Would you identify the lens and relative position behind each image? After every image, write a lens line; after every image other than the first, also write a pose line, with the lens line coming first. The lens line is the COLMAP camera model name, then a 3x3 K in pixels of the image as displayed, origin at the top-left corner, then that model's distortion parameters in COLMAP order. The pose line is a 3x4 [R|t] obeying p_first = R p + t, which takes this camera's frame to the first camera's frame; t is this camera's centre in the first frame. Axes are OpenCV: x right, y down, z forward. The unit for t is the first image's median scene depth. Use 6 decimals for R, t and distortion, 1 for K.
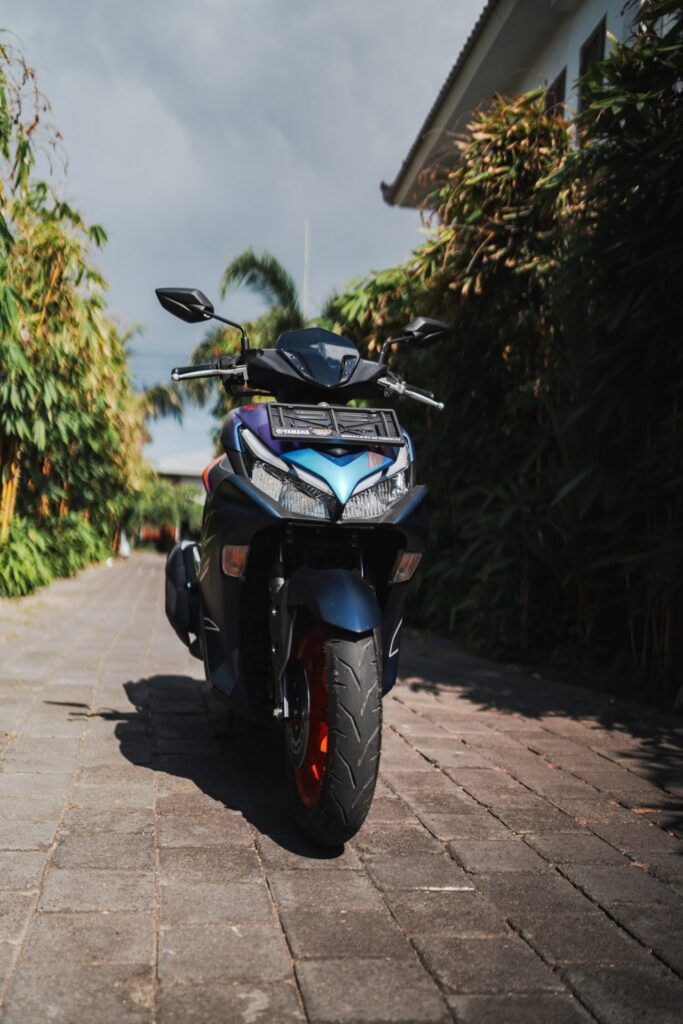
lens RADIAL K [[1005.6, 0, 317.3], [0, 1005.6, 474.6], [0, 0, 1]] dist [0.006512, 0.013333]
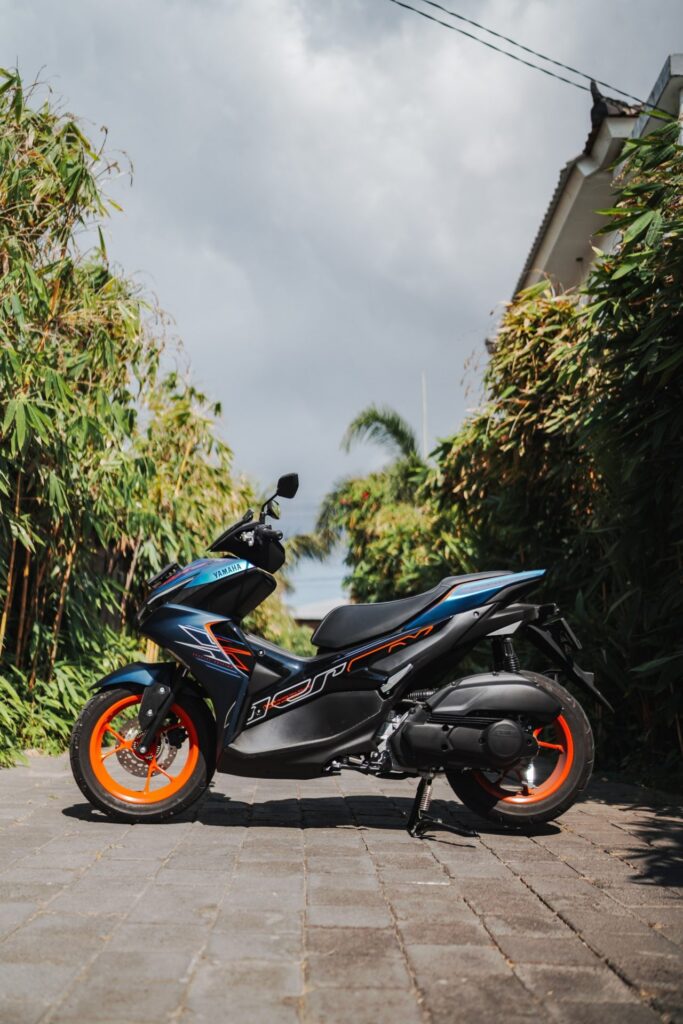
lens RADIAL K [[971.4, 0, 341.5], [0, 971.4, 512.0], [0, 0, 1]] dist [-0.009721, 0.018020]
pose [[0.992851, -0.054039, -0.106424, 0.053425], [0.042377, 0.993144, -0.108944, 0.007630], [0.111582, 0.103655, 0.988335, -0.135127]]
